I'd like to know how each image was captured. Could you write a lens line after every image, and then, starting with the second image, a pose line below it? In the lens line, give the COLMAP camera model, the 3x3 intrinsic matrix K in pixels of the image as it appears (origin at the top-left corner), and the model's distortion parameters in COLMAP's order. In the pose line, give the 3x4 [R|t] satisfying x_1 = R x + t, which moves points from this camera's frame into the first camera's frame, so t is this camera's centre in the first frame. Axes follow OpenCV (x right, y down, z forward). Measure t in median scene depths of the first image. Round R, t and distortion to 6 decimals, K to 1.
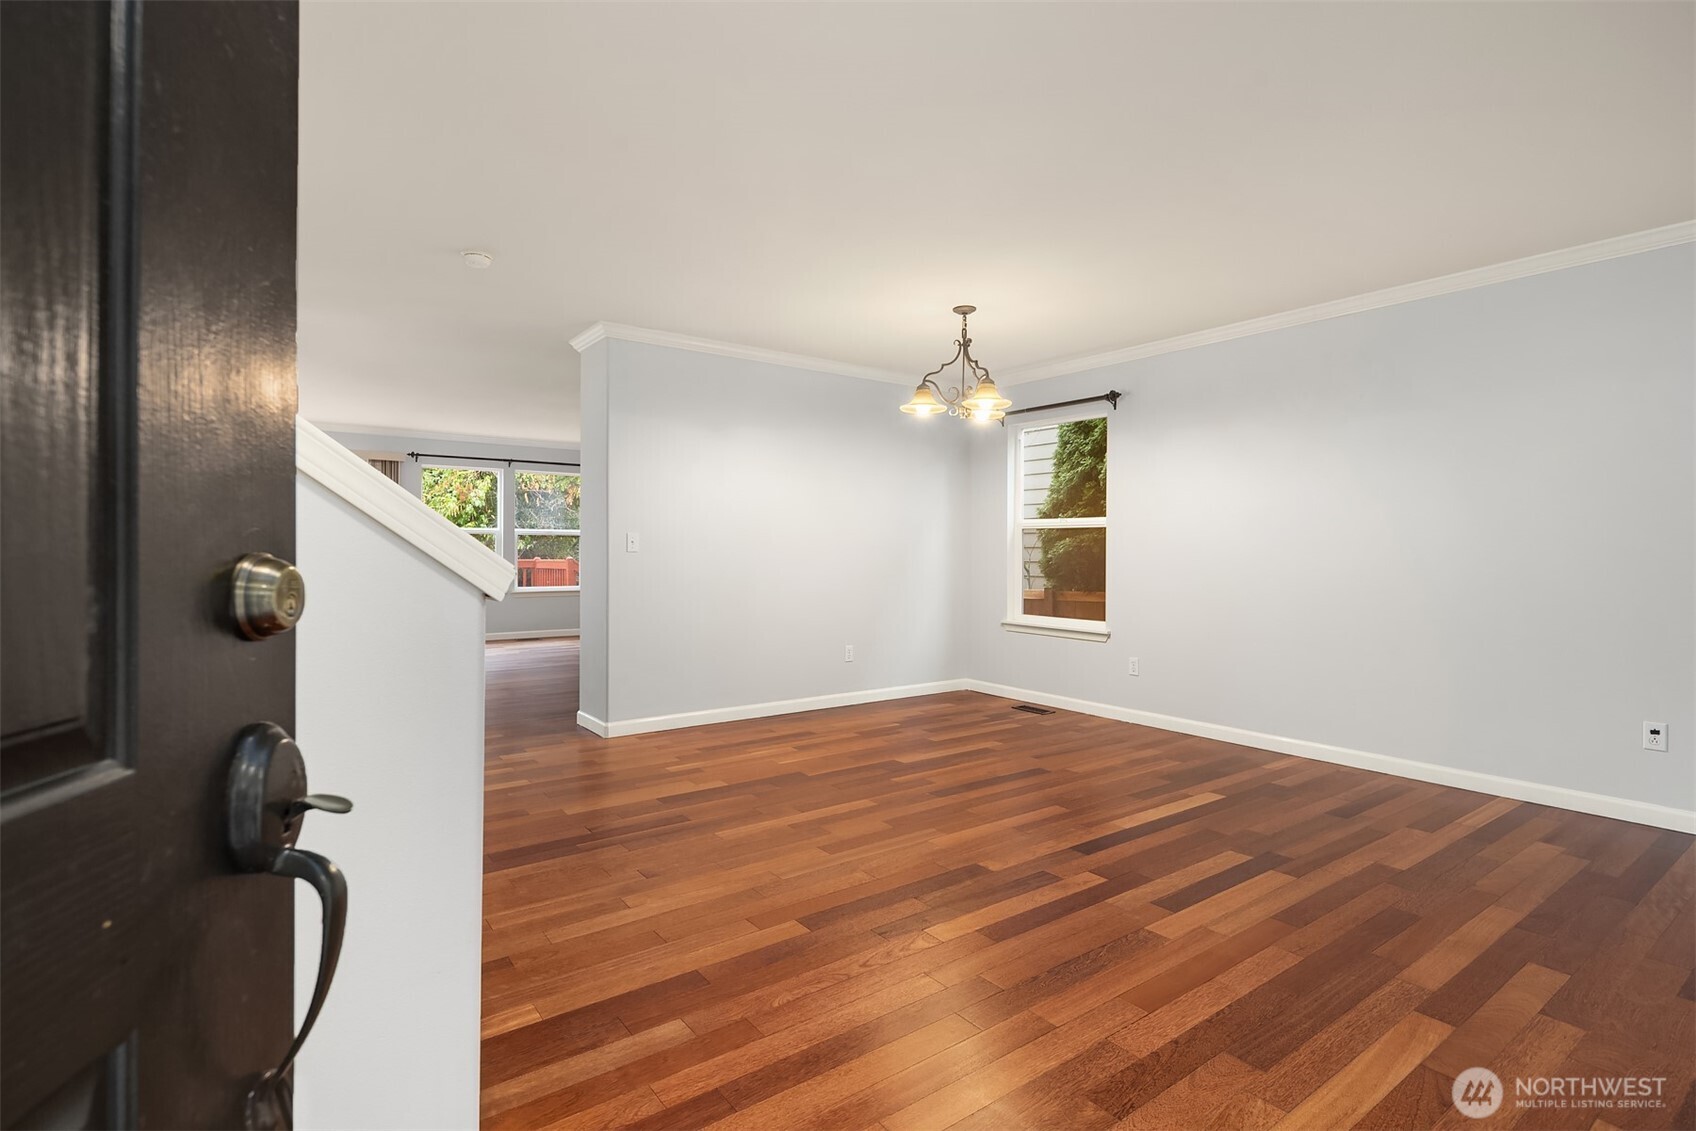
lens RADIAL K [[820.2, 0, 851.5], [0, 820.2, 537.7], [0, 0, 1]] dist [0.003755, -0.002129]
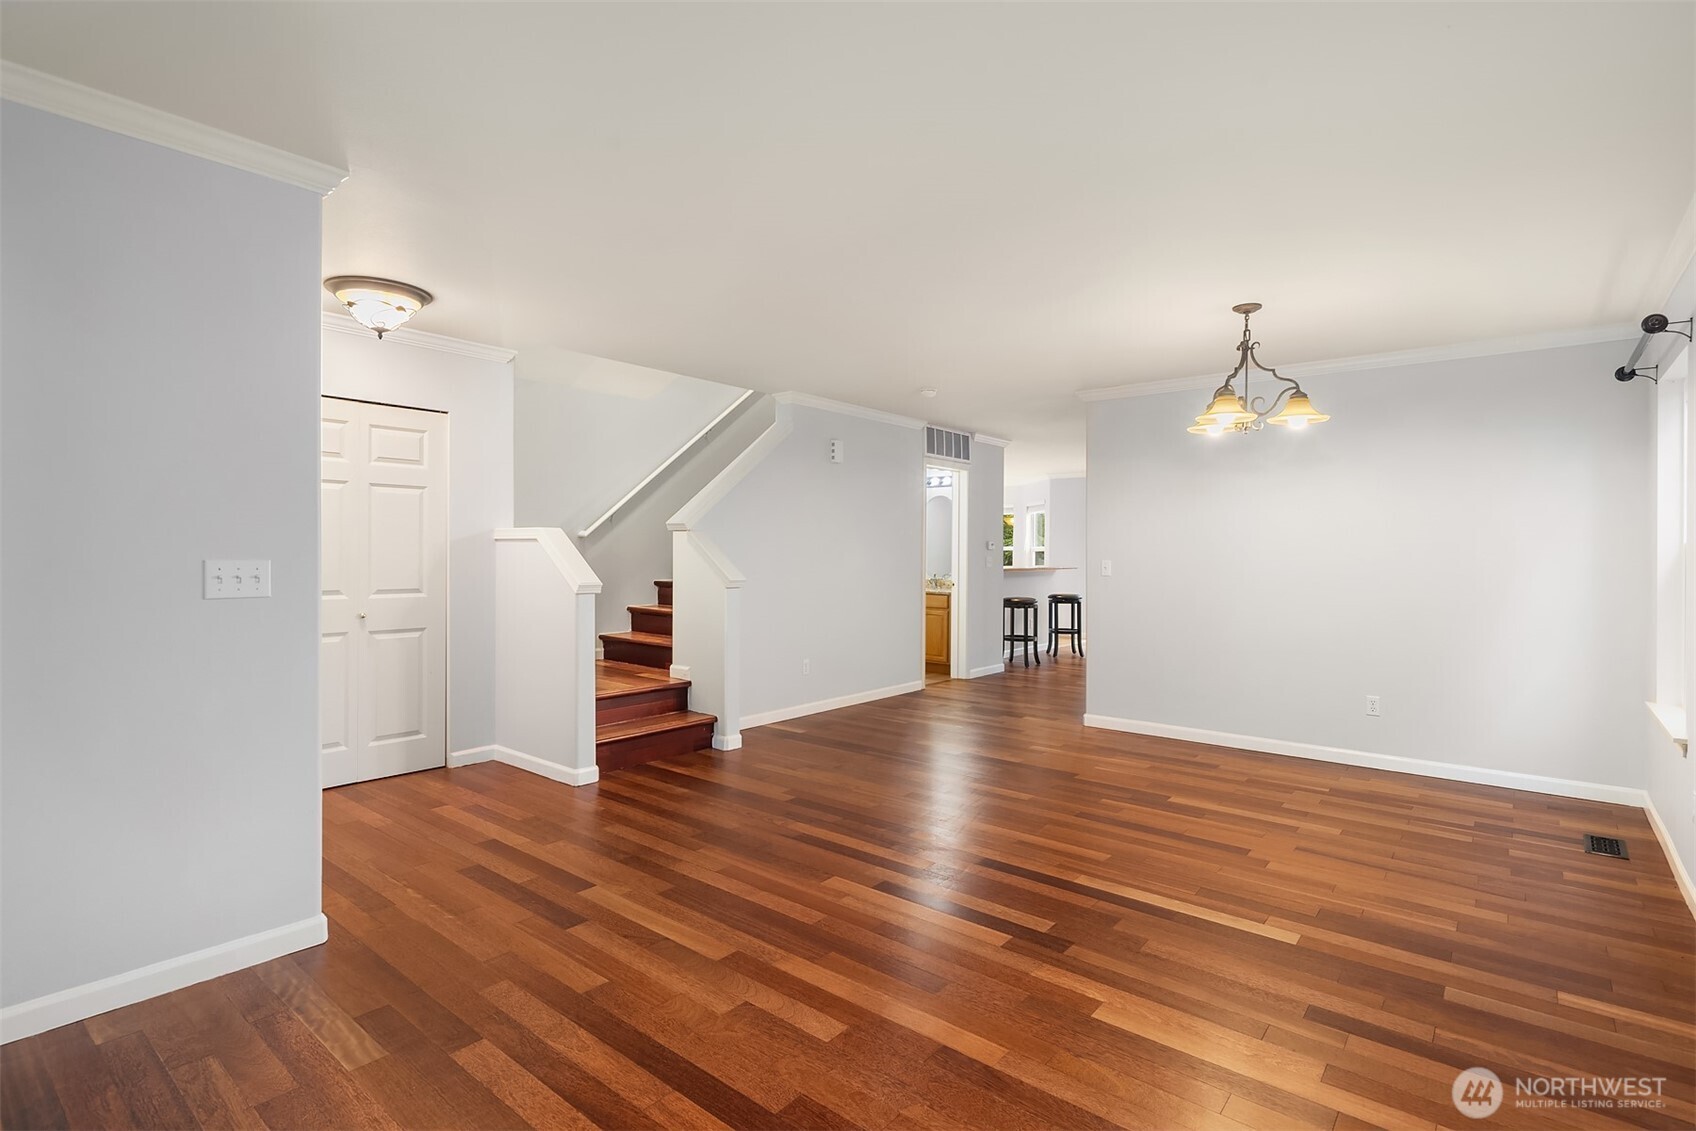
lens RADIAL K [[820.2, 0, 851.5], [0, 820.2, 537.7], [0, 0, 1]] dist [0.003755, -0.002129]
pose [[0.242863, -0.020603, -0.969842, 1.361139], [0.007425, 0.999785, -0.019380, -0.031021], [0.970032, -0.002494, 0.242963, 0.588812]]
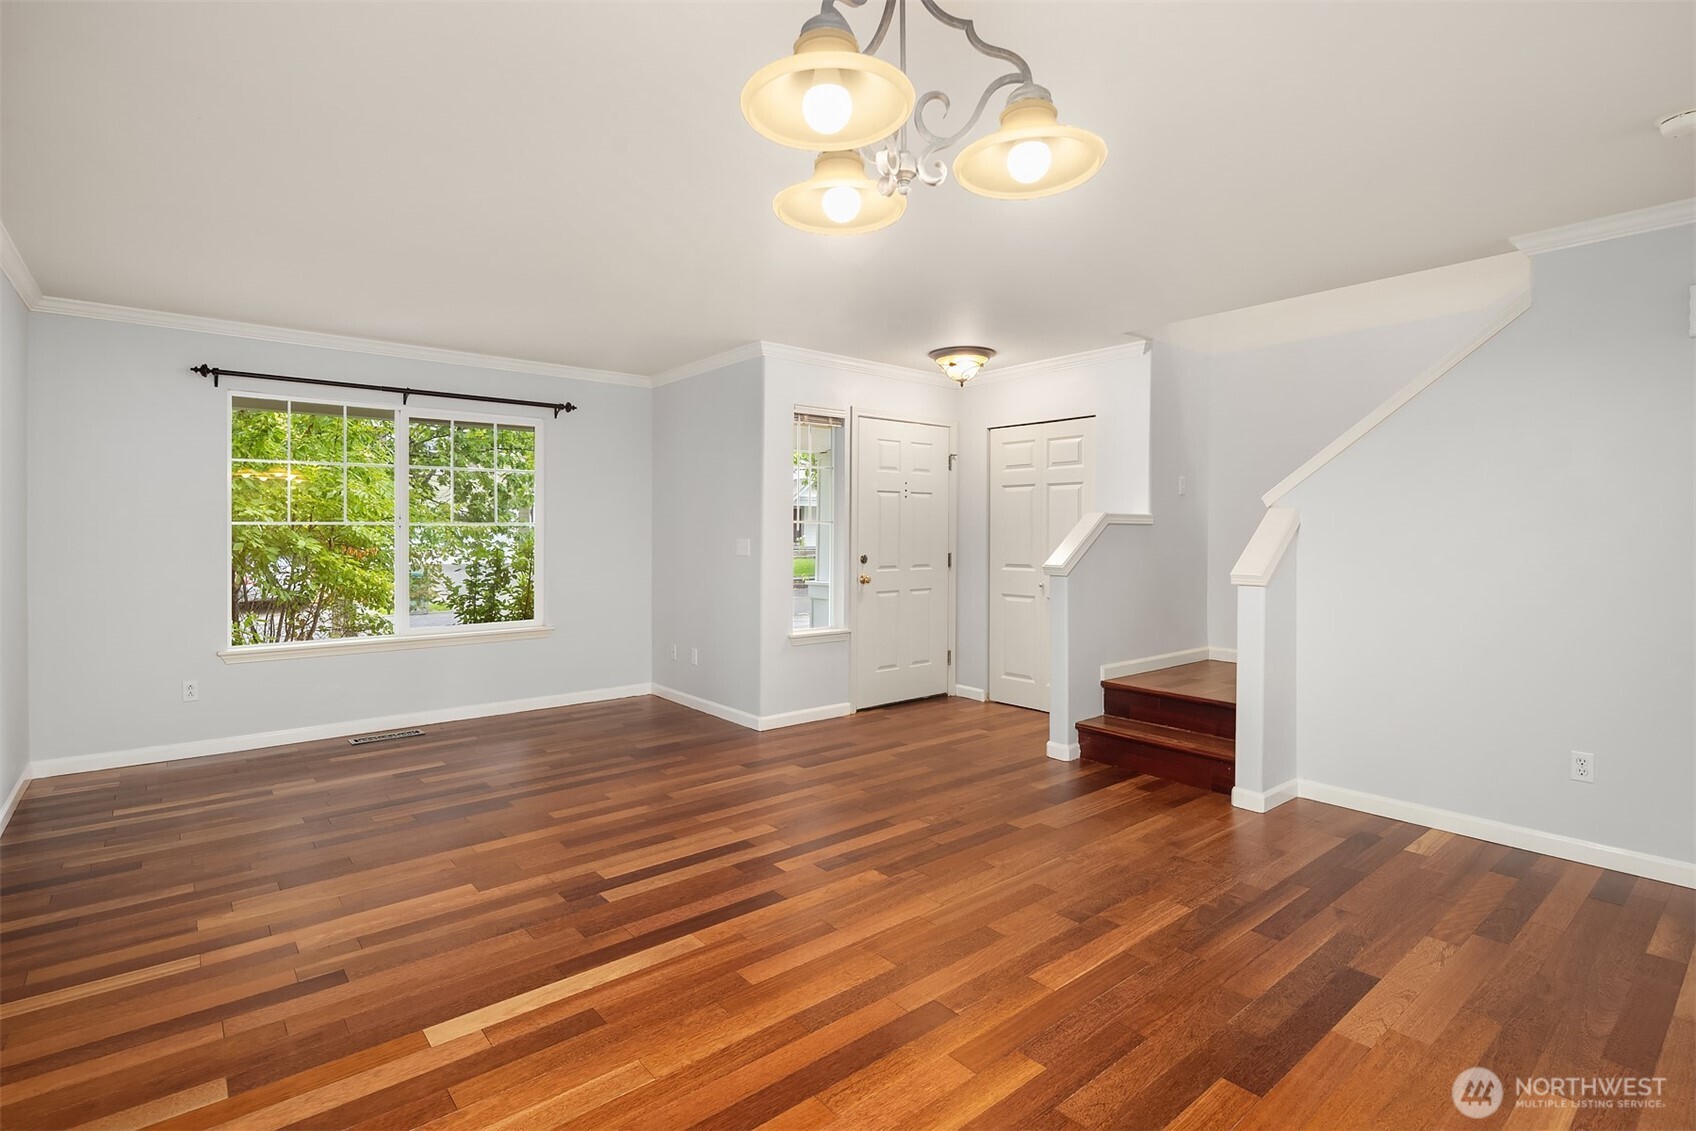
lens RADIAL K [[820.2, 0, 851.5], [0, 820.2, 537.7], [0, 0, 1]] dist [0.003755, -0.002129]
pose [[-0.998366, -0.007584, -0.056643, 0.260060], [-0.007034, 0.999926, -0.009897, -0.016730], [0.056714, -0.009482, -0.998345, 2.024140]]
